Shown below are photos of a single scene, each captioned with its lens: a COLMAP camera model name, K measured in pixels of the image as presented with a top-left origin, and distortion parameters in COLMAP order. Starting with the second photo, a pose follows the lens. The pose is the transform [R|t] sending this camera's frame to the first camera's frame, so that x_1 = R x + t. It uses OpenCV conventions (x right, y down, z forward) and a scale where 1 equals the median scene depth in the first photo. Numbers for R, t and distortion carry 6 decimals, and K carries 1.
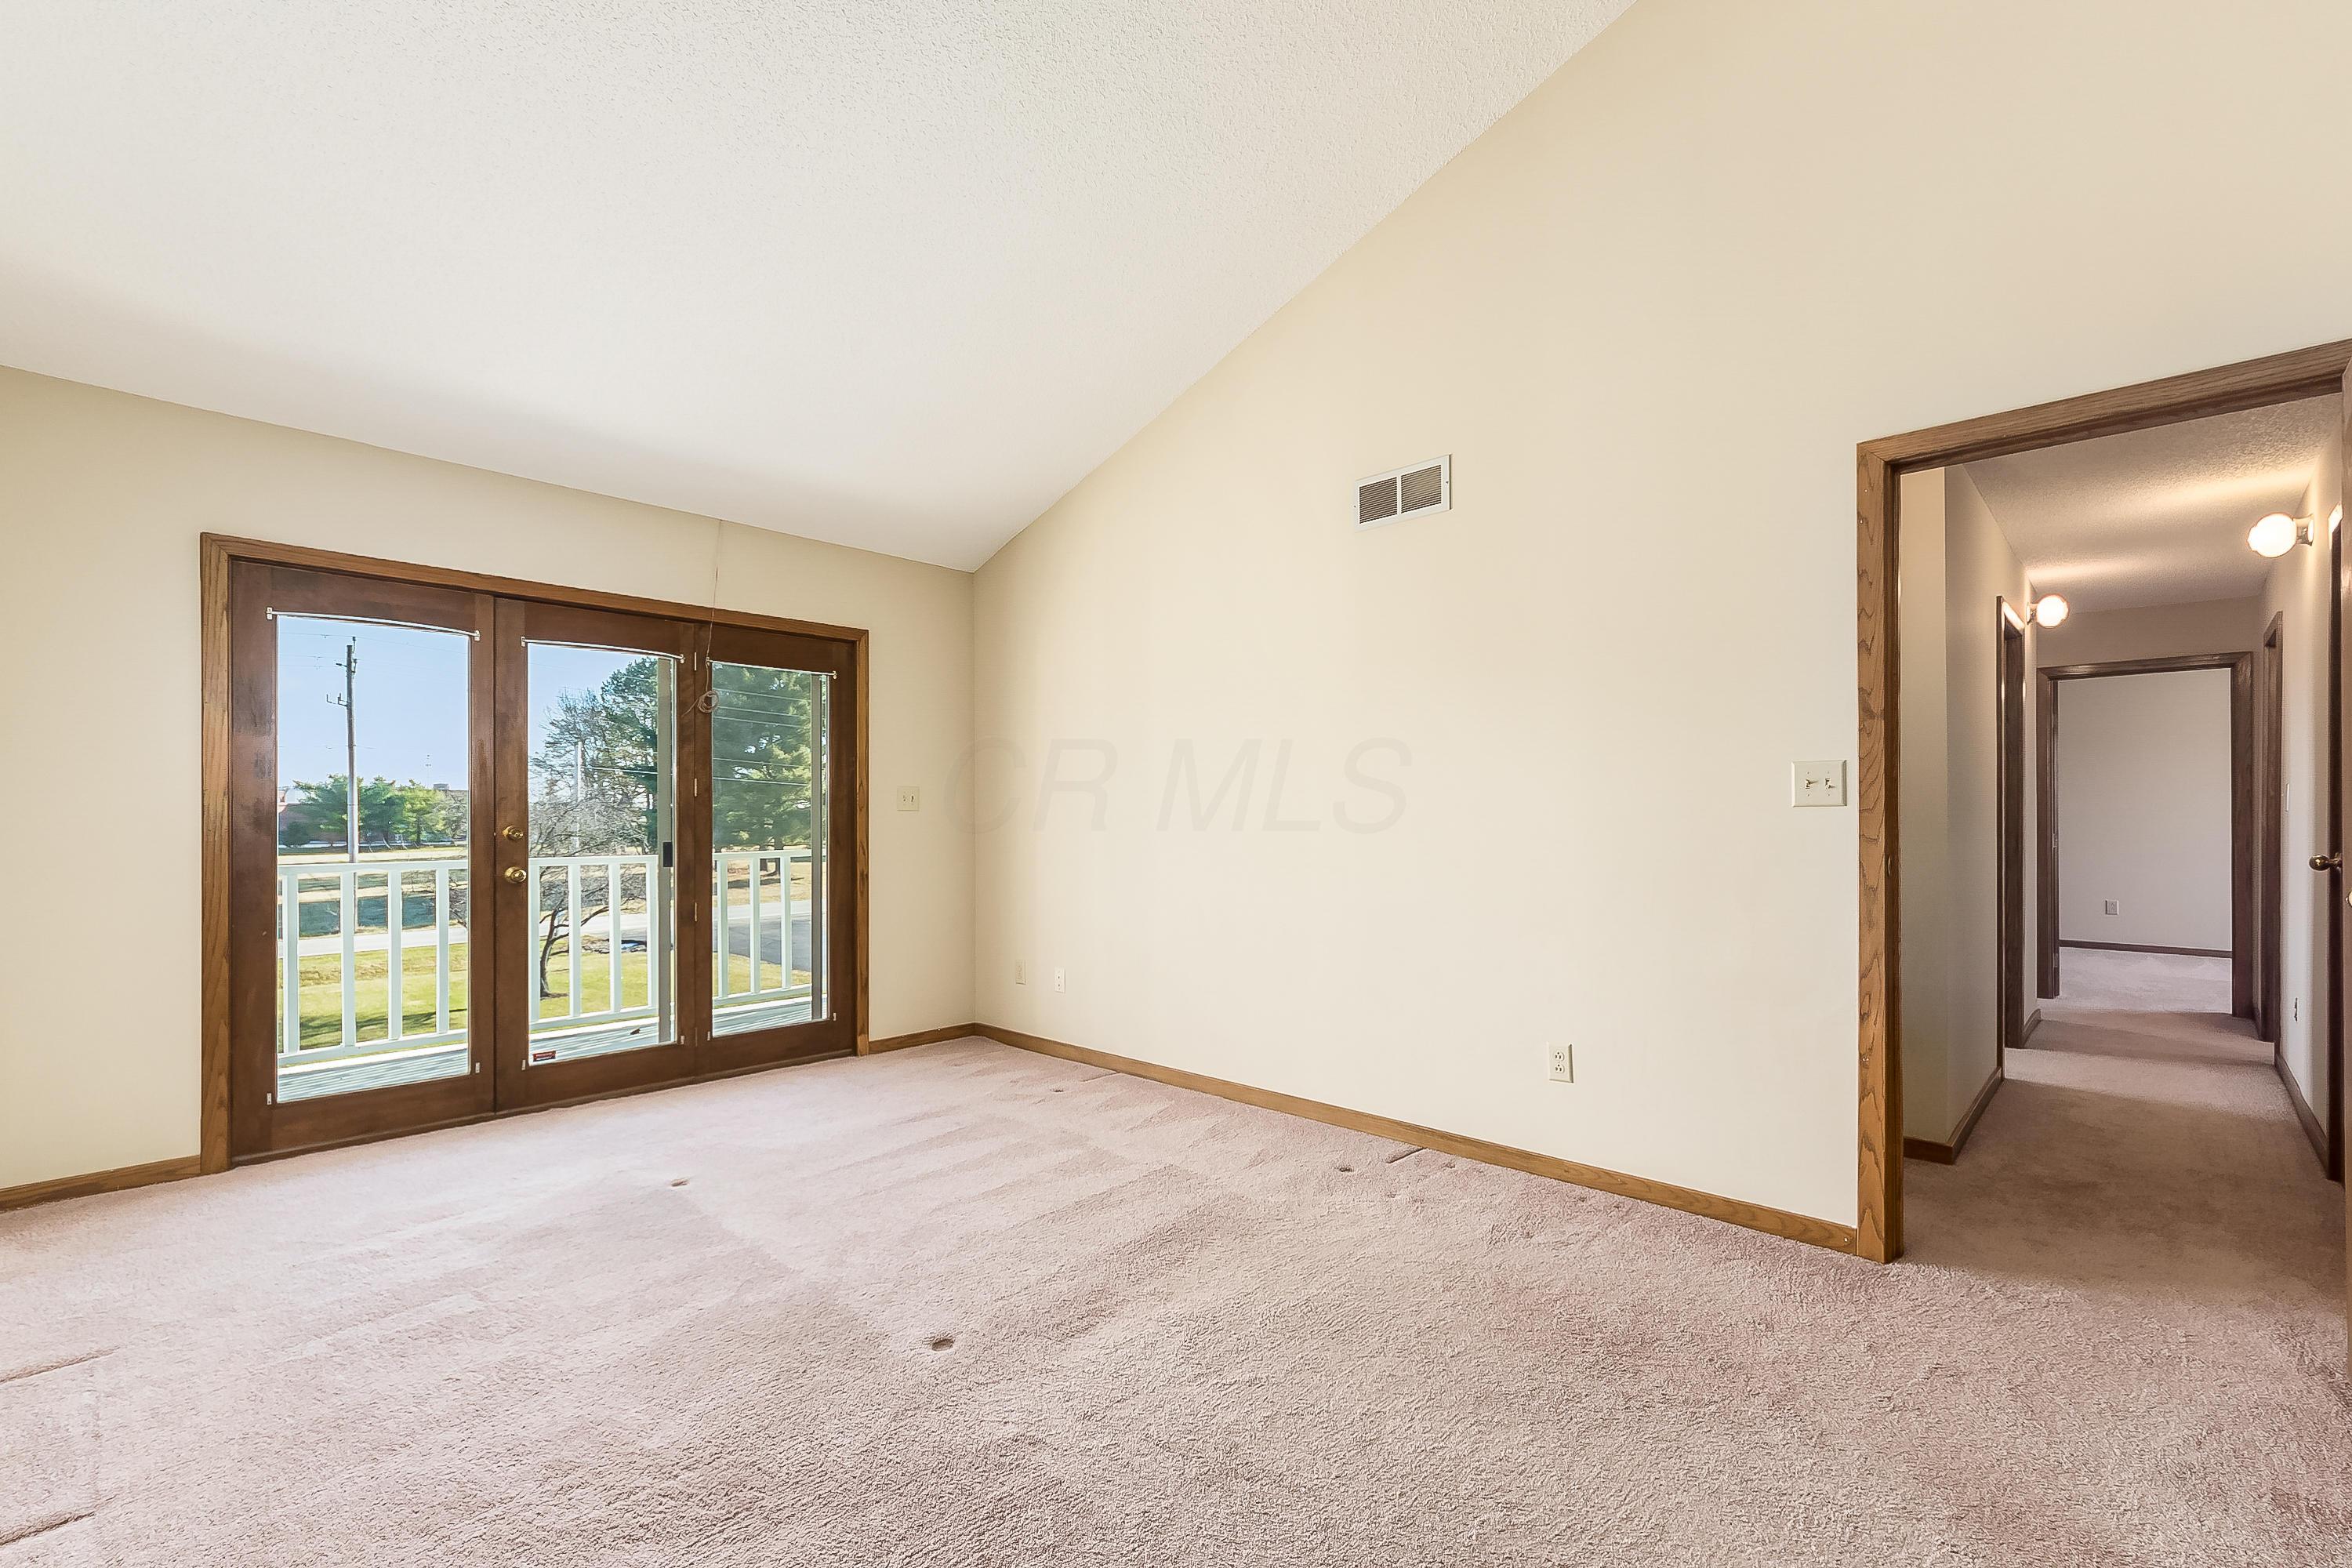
lens RADIAL K [[1070.2, 0, 1168.5], [0, 1070.2, 798.8], [0, 0, 1]] dist [0.000548, 0.000121]
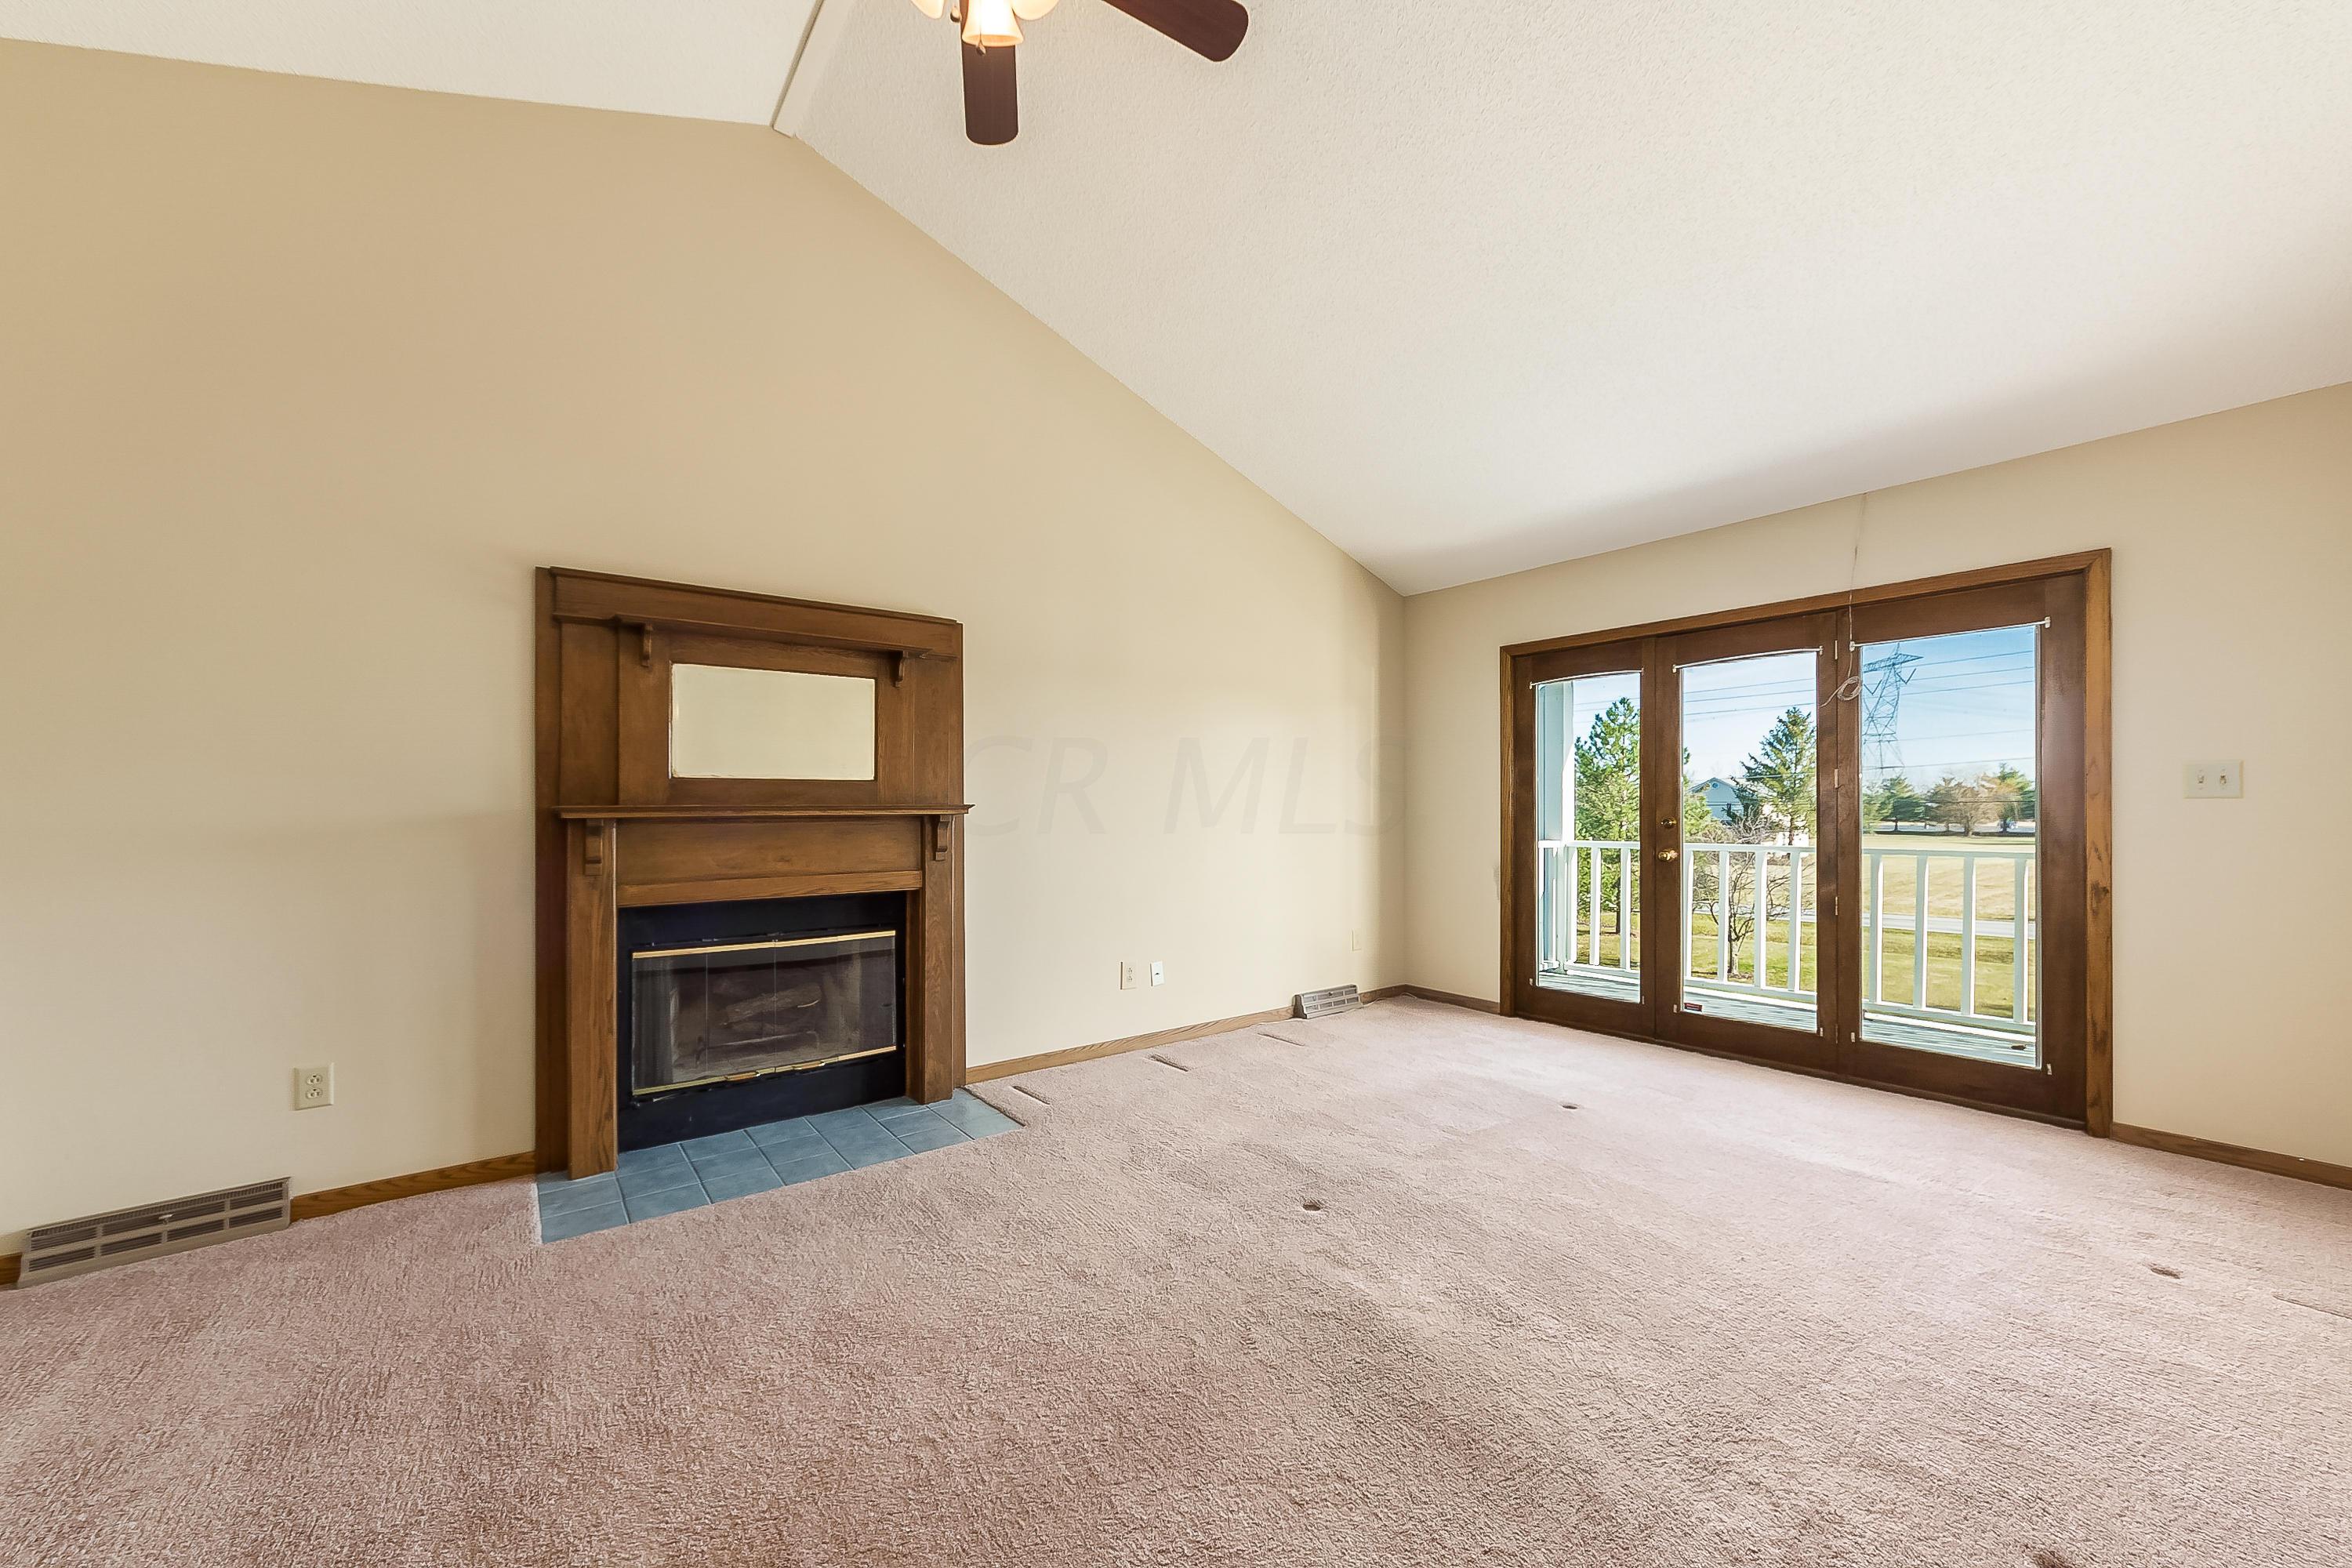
lens RADIAL K [[868.8, 0, 1130.9], [0, 868.8, 819.2], [0, 0, 1]] dist [0.002094, 0.000184]
pose [[-0.182764, 0.009865, -0.983107, 0.456183], [0.020688, 0.999767, 0.006186, 0.007370], [0.982939, -0.019208, -0.182925, 0.509924]]
